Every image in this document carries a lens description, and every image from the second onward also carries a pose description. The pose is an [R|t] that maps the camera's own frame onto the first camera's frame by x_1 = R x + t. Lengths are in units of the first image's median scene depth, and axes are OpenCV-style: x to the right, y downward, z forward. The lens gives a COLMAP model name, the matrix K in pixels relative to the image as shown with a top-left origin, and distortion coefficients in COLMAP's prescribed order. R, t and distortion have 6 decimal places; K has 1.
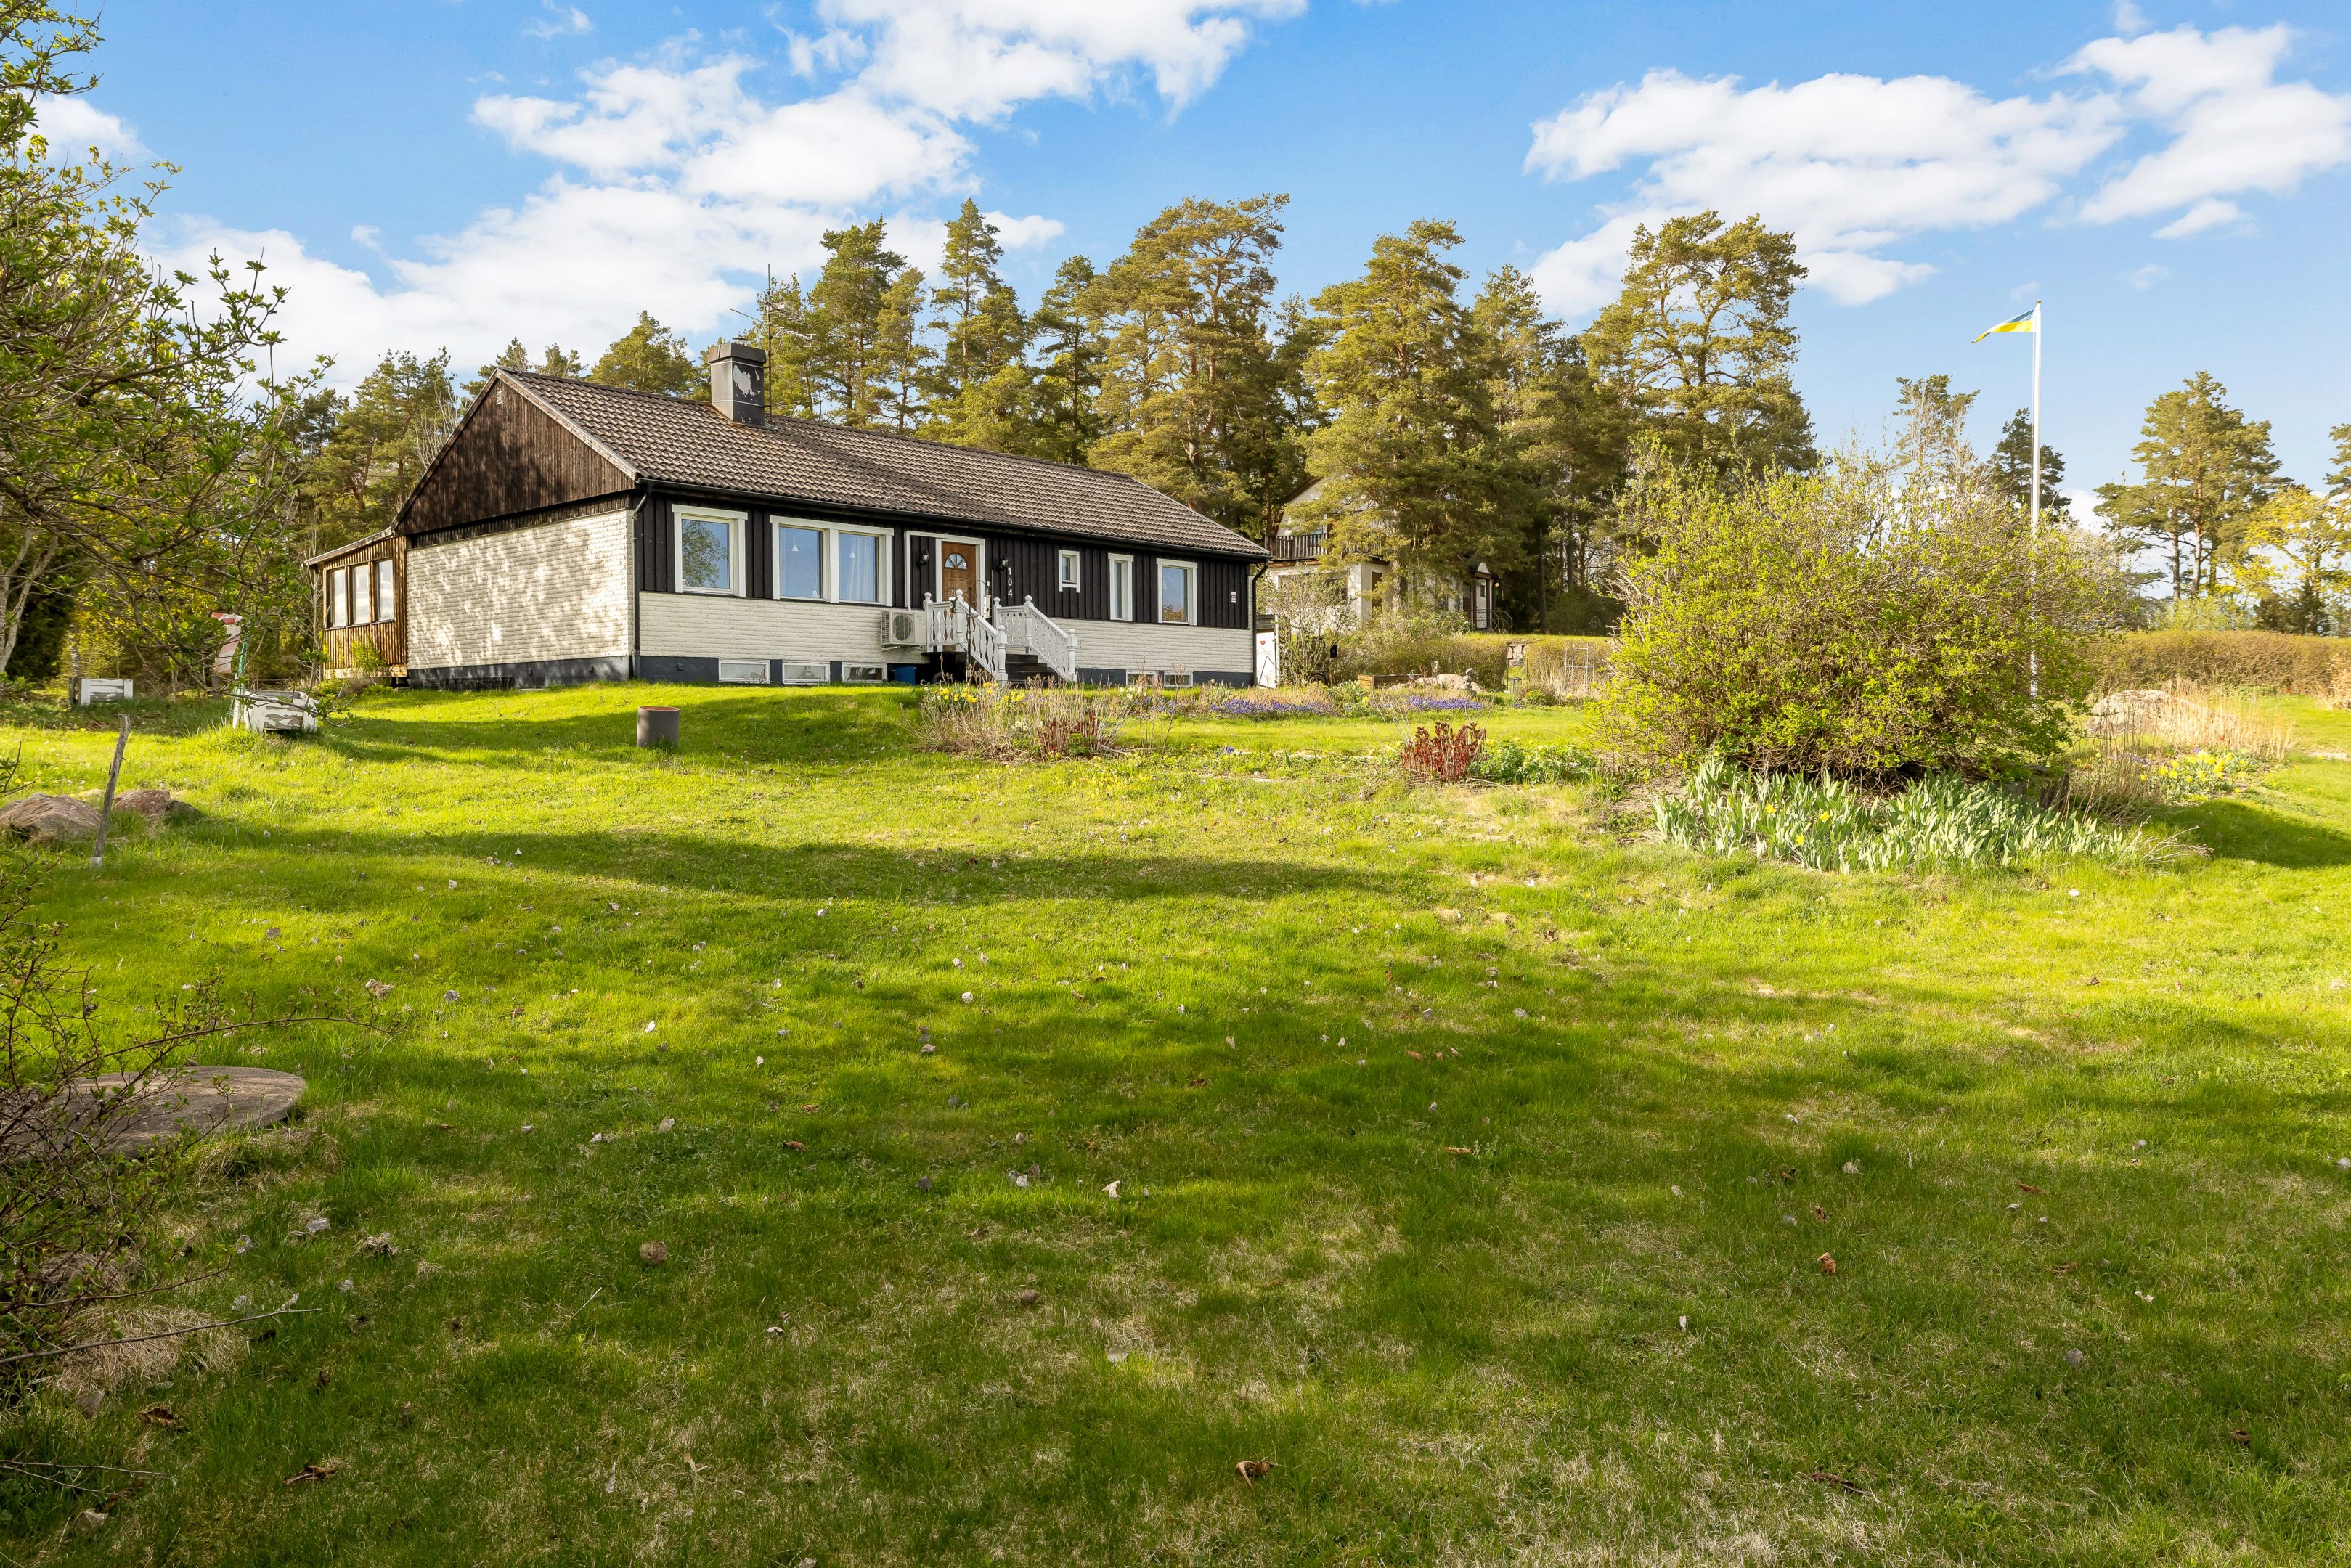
lens RADIAL K [[1486.8, 0, 1175.5], [0, 1486.8, 784.0], [0, 0, 1]] dist [0.007501, 0.004371]
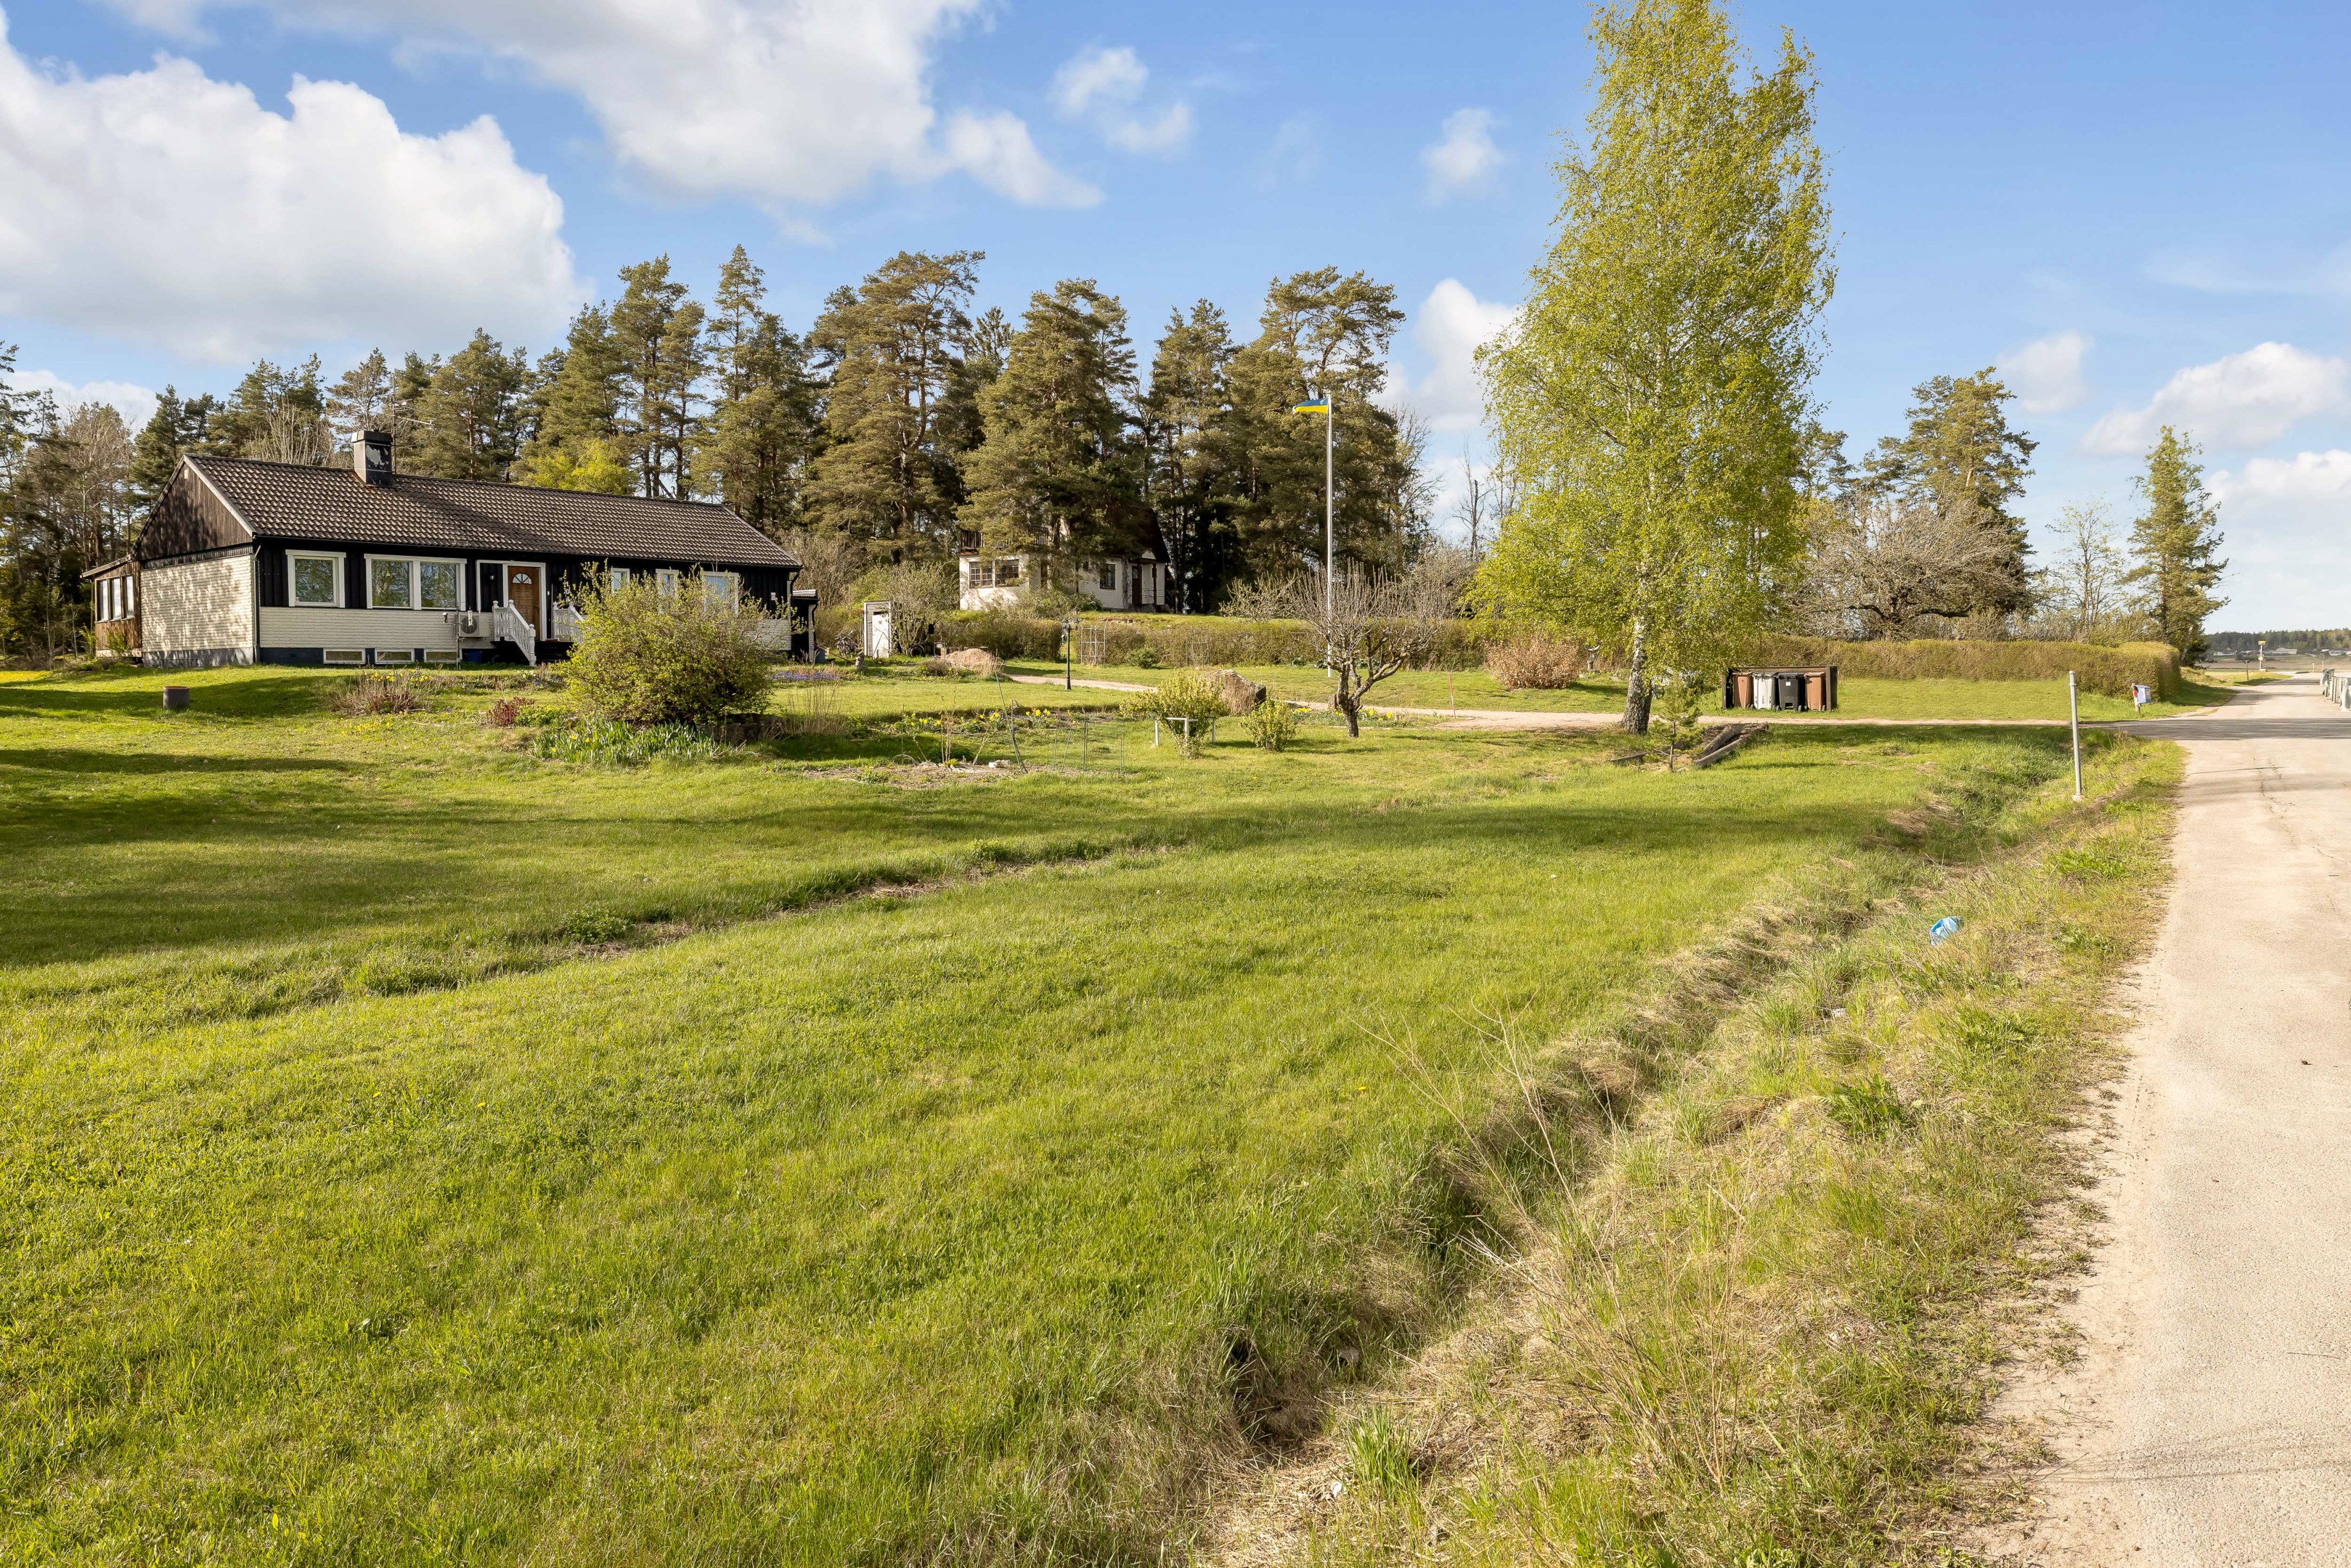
lens RADIAL K [[1436.3, 0, 1176.5], [0, 1436.3, 737.9], [0, 0, 1]] dist [-0.000758, -0.000498]
pose [[0.999397, -0.001799, 0.034684, 0.440901], [0.001690, 0.999994, 0.003158, 0.004280], [-0.034690, -0.003097, 0.999393, -0.432129]]
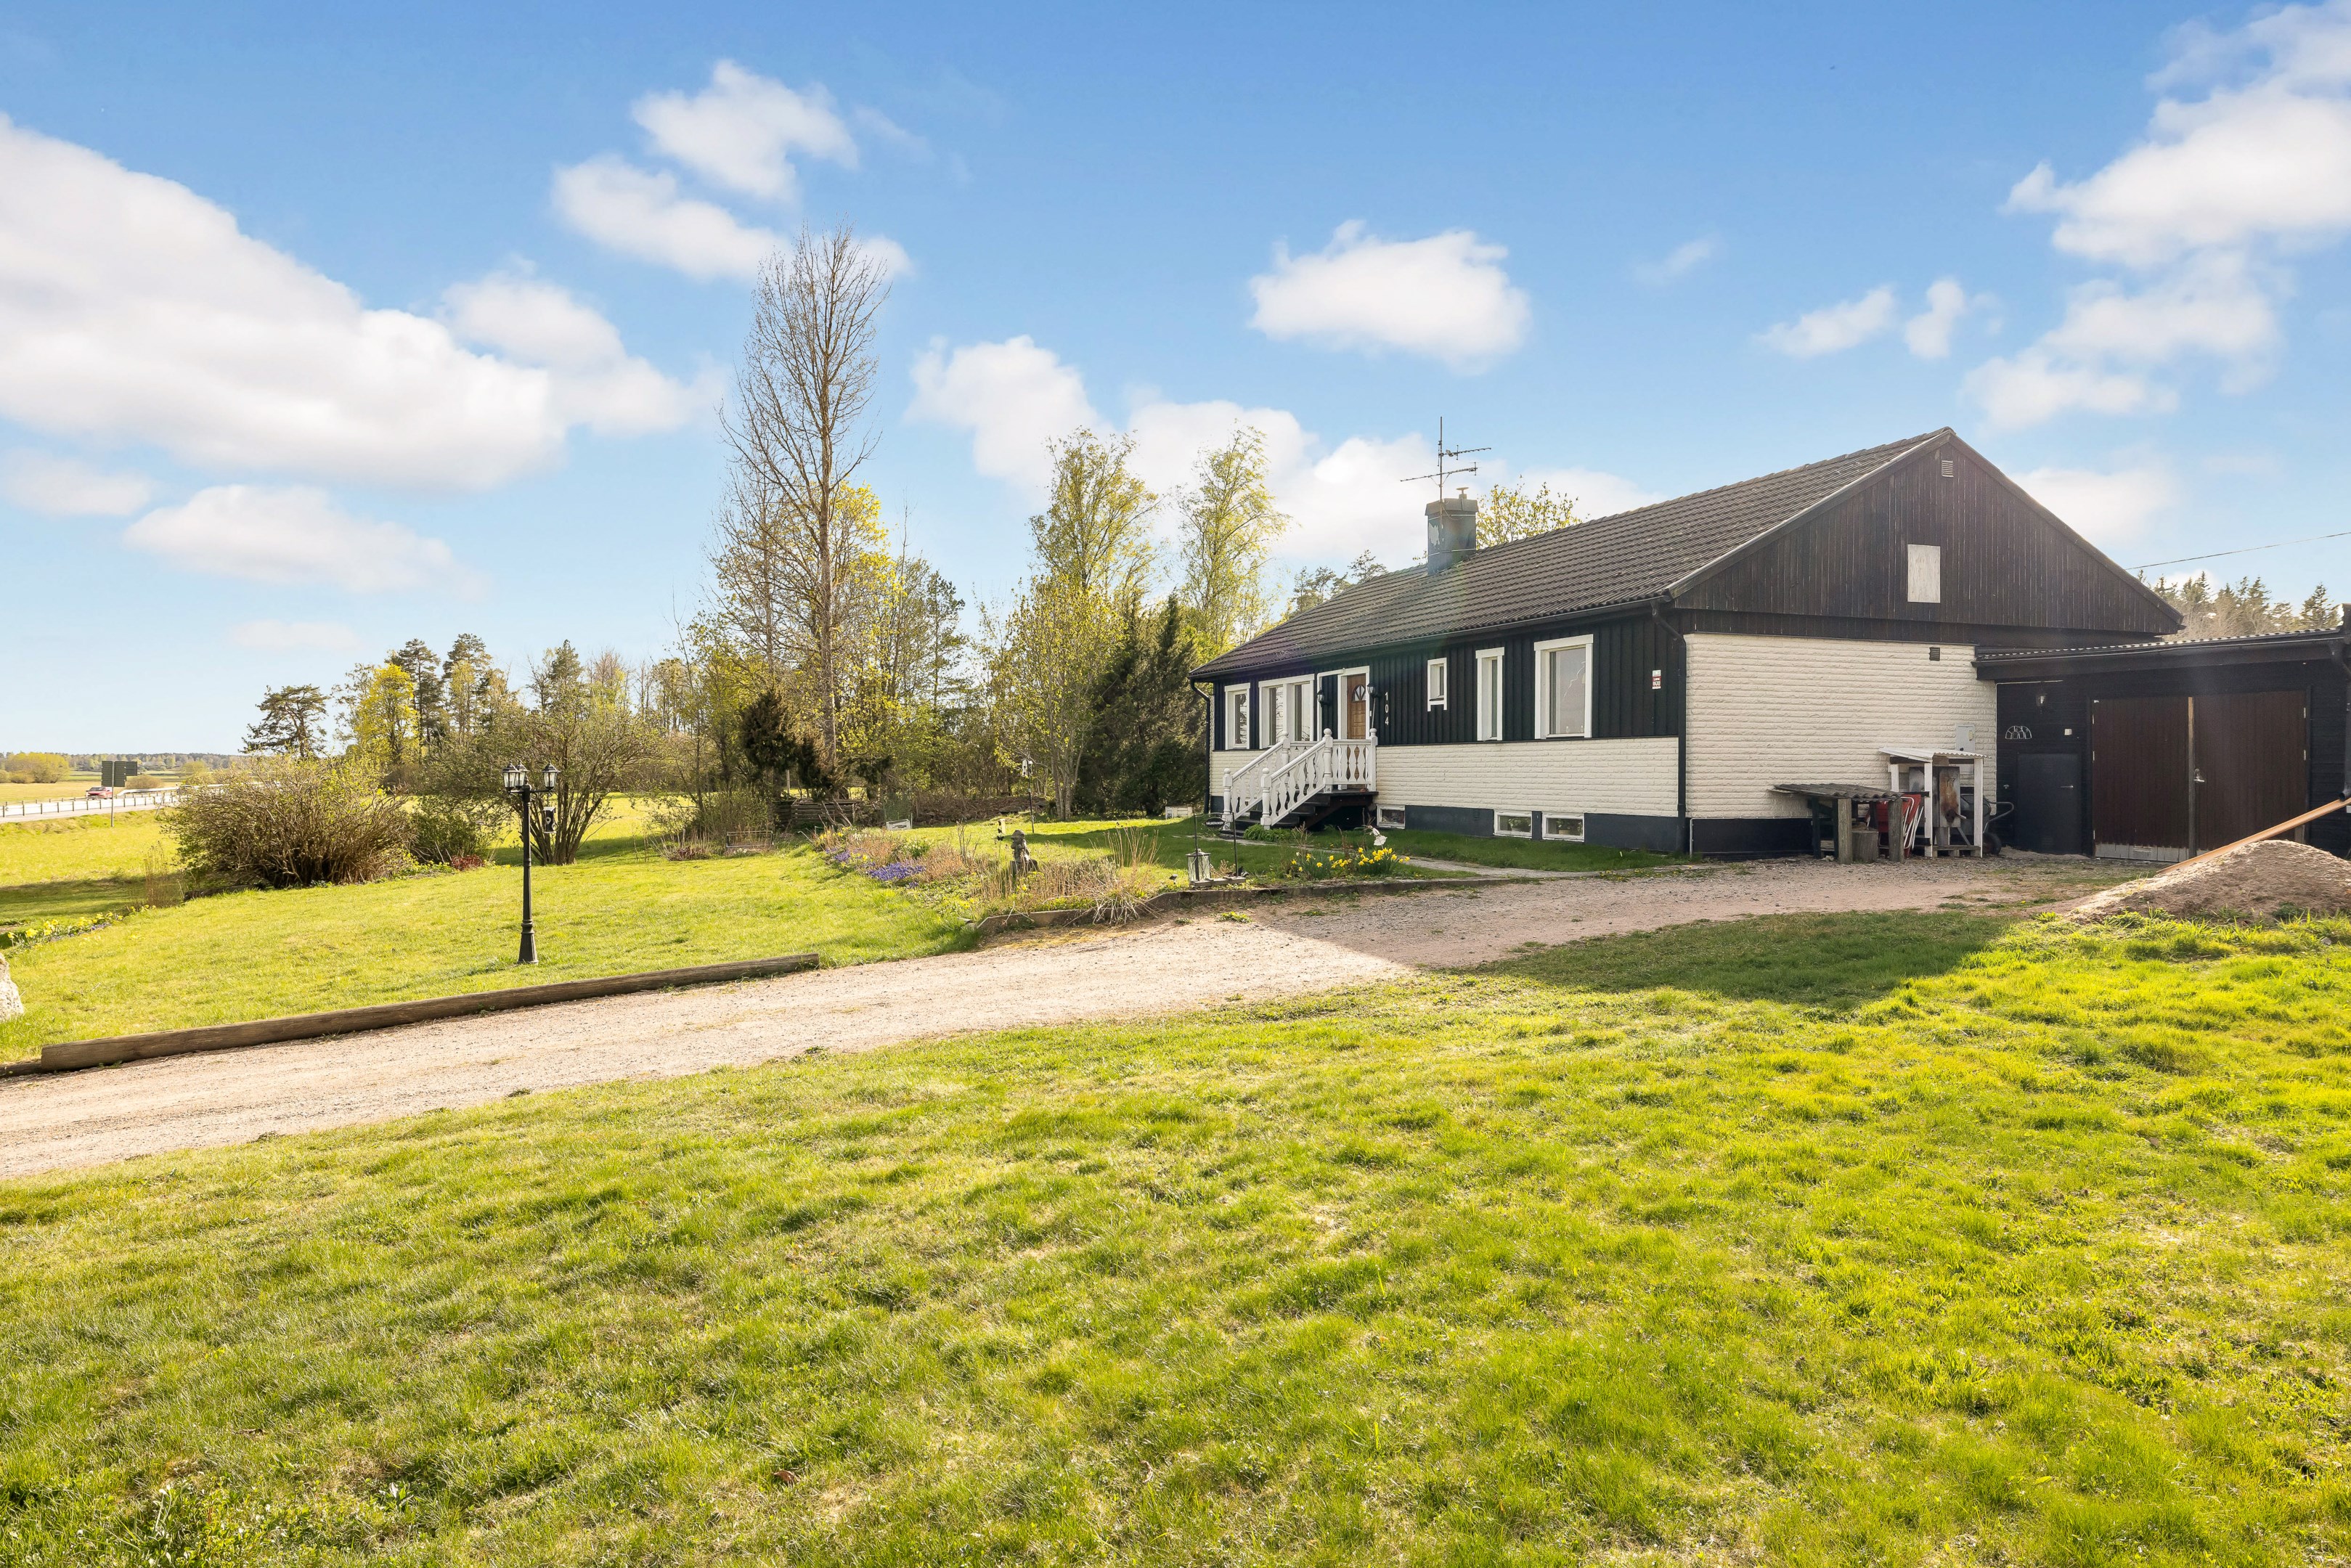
lens RADIAL K [[1436.3, 0, 1176.5], [0, 1436.3, 737.9], [0, 0, 1]] dist [-0.000758, -0.000498]
pose [[-0.471062, -0.015260, -0.881968, 0.698698], [-0.040430, 0.999173, 0.004306, -0.118589], [0.881173, 0.037687, -0.471290, 1.304170]]
